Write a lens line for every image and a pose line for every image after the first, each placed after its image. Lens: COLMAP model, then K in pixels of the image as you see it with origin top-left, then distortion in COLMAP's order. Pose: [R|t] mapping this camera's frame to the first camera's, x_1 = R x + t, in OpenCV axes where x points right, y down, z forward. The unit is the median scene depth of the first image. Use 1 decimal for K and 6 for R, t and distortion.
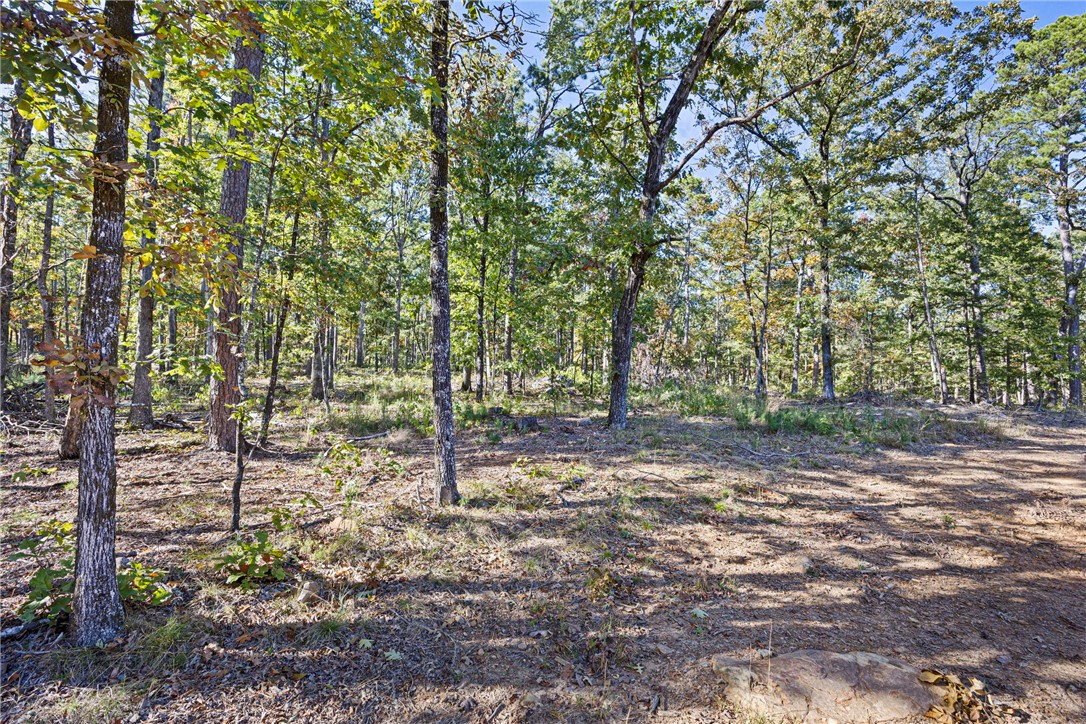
lens RADIAL K [[489.5, 0, 541.3], [0, 489.5, 358.4], [0, 0, 1]] dist [-0.009249, -0.000511]
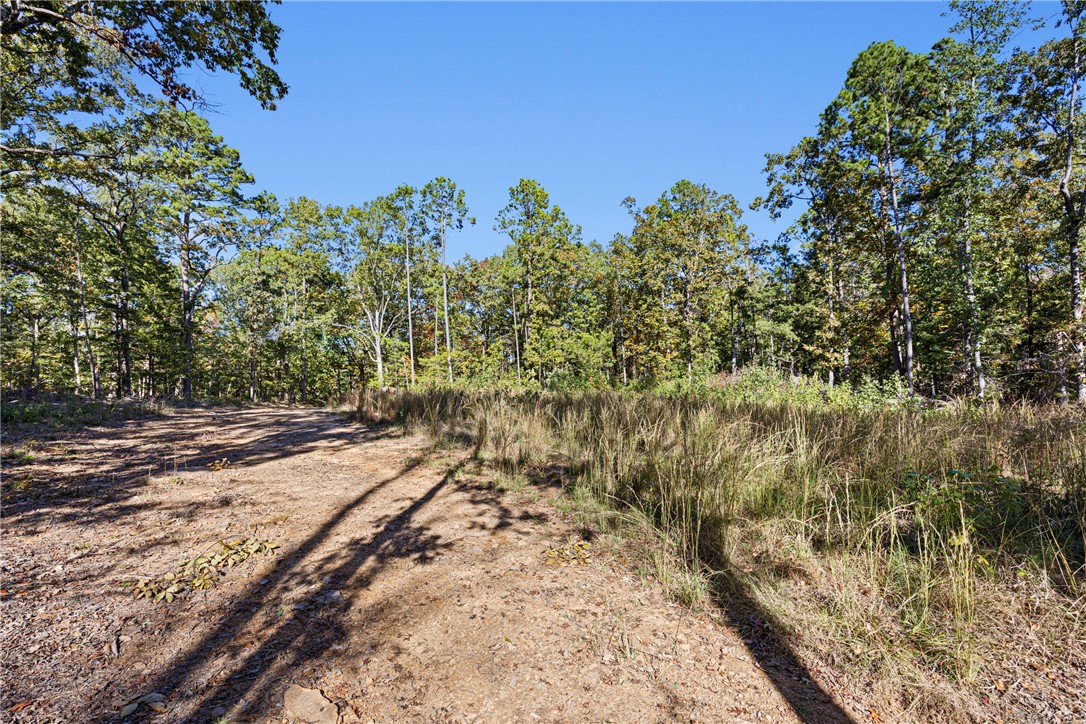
lens RADIAL K [[489.5, 0, 541.9], [0, 489.5, 361.6], [0, 0, 1]] dist [-0.009249, -0.000511]
pose [[0.089716, 0.022952, 0.995703, -0.233585], [-0.016588, 0.999630, -0.021548, 0.009912], [-0.995829, -0.014583, 0.090064, -0.154062]]
